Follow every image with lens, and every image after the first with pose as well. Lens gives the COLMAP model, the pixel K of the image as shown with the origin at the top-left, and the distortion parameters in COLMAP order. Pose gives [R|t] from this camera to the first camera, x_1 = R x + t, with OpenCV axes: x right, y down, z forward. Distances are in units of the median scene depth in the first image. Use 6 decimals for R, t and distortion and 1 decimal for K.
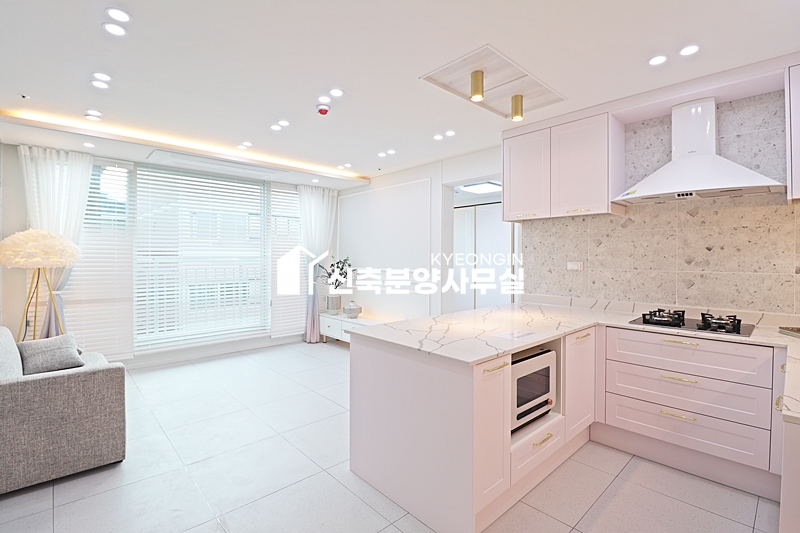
lens RADIAL K [[368.9, 0, 404.6], [0, 368.9, 260.5], [0, 0, 1]] dist [-0.007122, -0.009029]
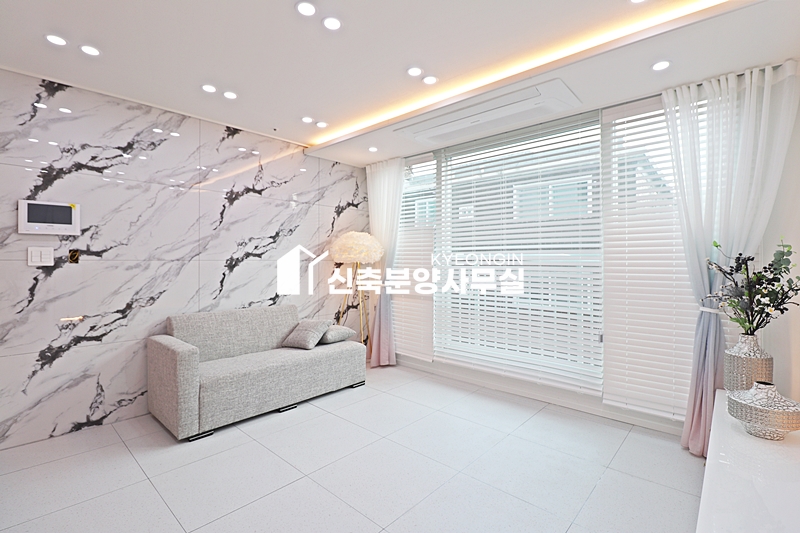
lens RADIAL K [[368.9, 0, 406.6], [0, 368.9, 260.2], [0, 0, 1]] dist [-0.007122, -0.009029]
pose [[0.072934, -0.004912, -0.997325, 0.272019], [-0.009587, 0.999938, -0.005626, 0.018684], [0.997291, 0.009972, 0.072882, 1.238309]]
